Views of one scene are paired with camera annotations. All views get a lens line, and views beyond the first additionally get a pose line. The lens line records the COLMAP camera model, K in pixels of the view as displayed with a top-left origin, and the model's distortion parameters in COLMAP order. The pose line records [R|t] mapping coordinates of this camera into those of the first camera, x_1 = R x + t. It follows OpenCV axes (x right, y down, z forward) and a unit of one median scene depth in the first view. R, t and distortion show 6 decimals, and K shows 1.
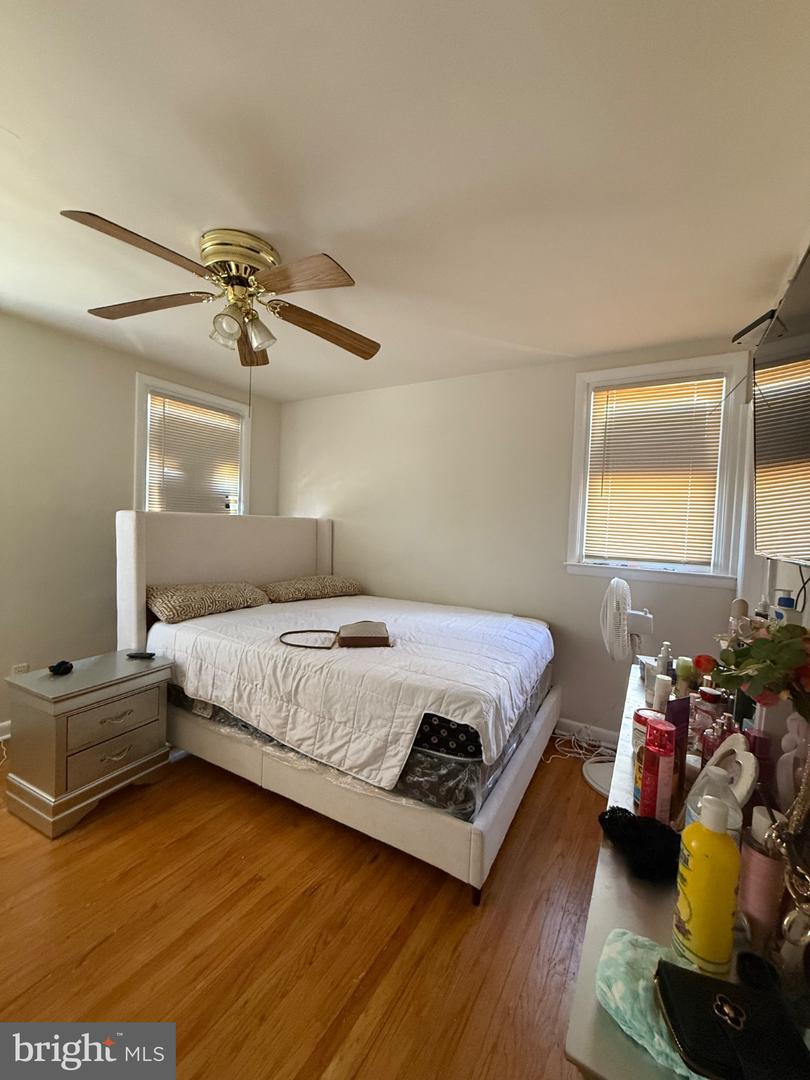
lens RADIAL K [[431.0, 0, 408.2], [0, 431.0, 536.9], [0, 0, 1]] dist [-0.000966, 0.000660]
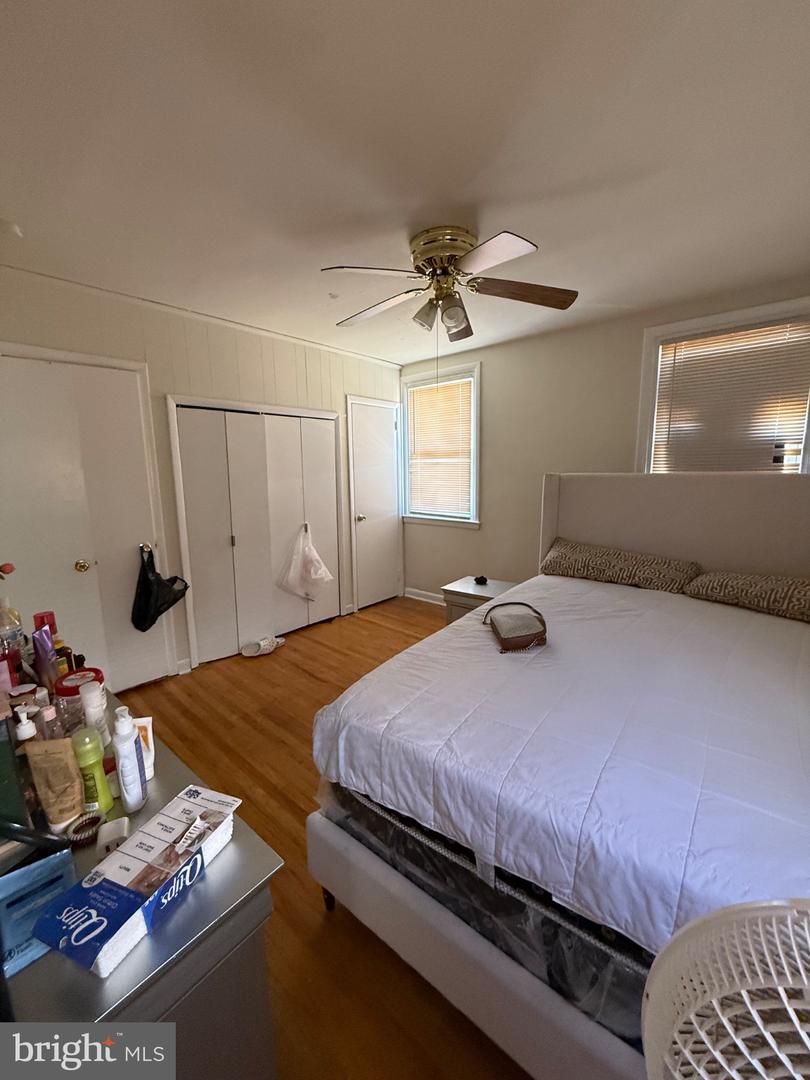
lens RADIAL K [[428.9, 0, 402.0], [0, 428.9, 538.5], [0, 0, 1]] dist [-0.000561, 0.000098]
pose [[-0.169283, 0.123754, -0.977767, 0.803300], [-0.029888, 0.990984, 0.130601, -0.036220], [0.985114, 0.051332, -0.164058, 1.091477]]
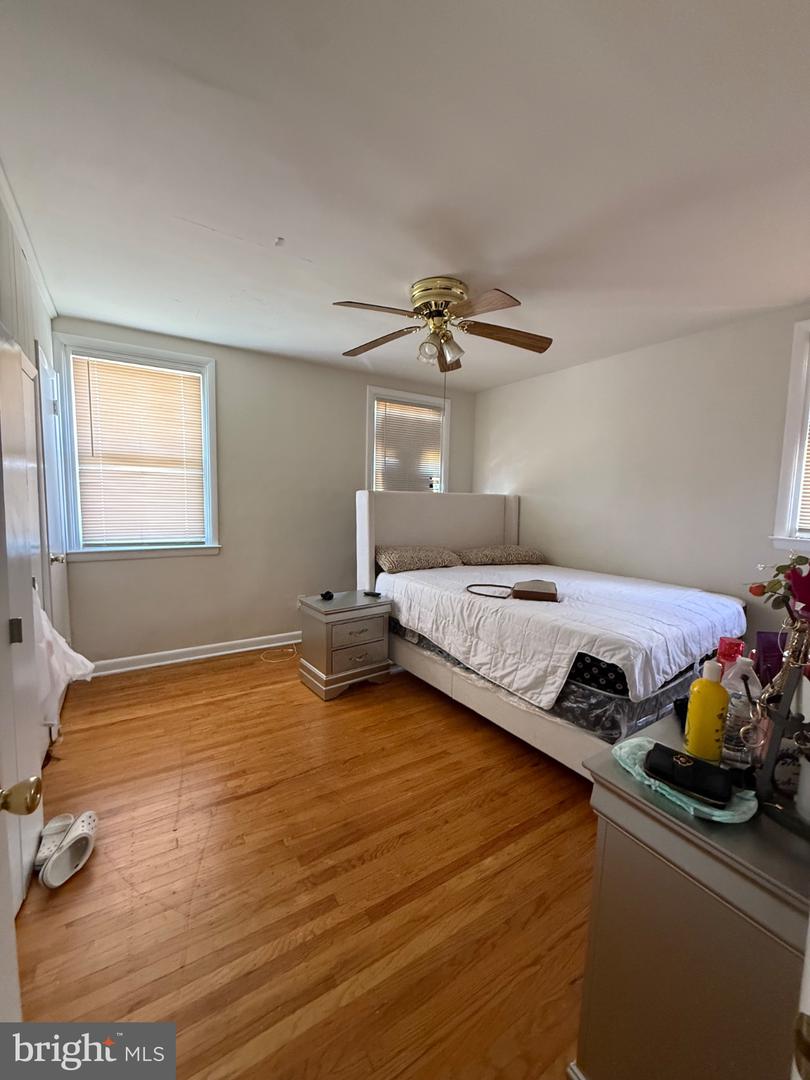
lens RADIAL K [[431.0, 0, 408.2], [0, 431.0, 536.9], [0, 0, 1]] dist [-0.000966, 0.000660]
pose [[0.897678, 0.023011, -0.440051, 0.119543], [-0.002487, 0.998884, 0.047160, 0.029840], [0.440645, -0.041241, 0.896734, -0.242653]]
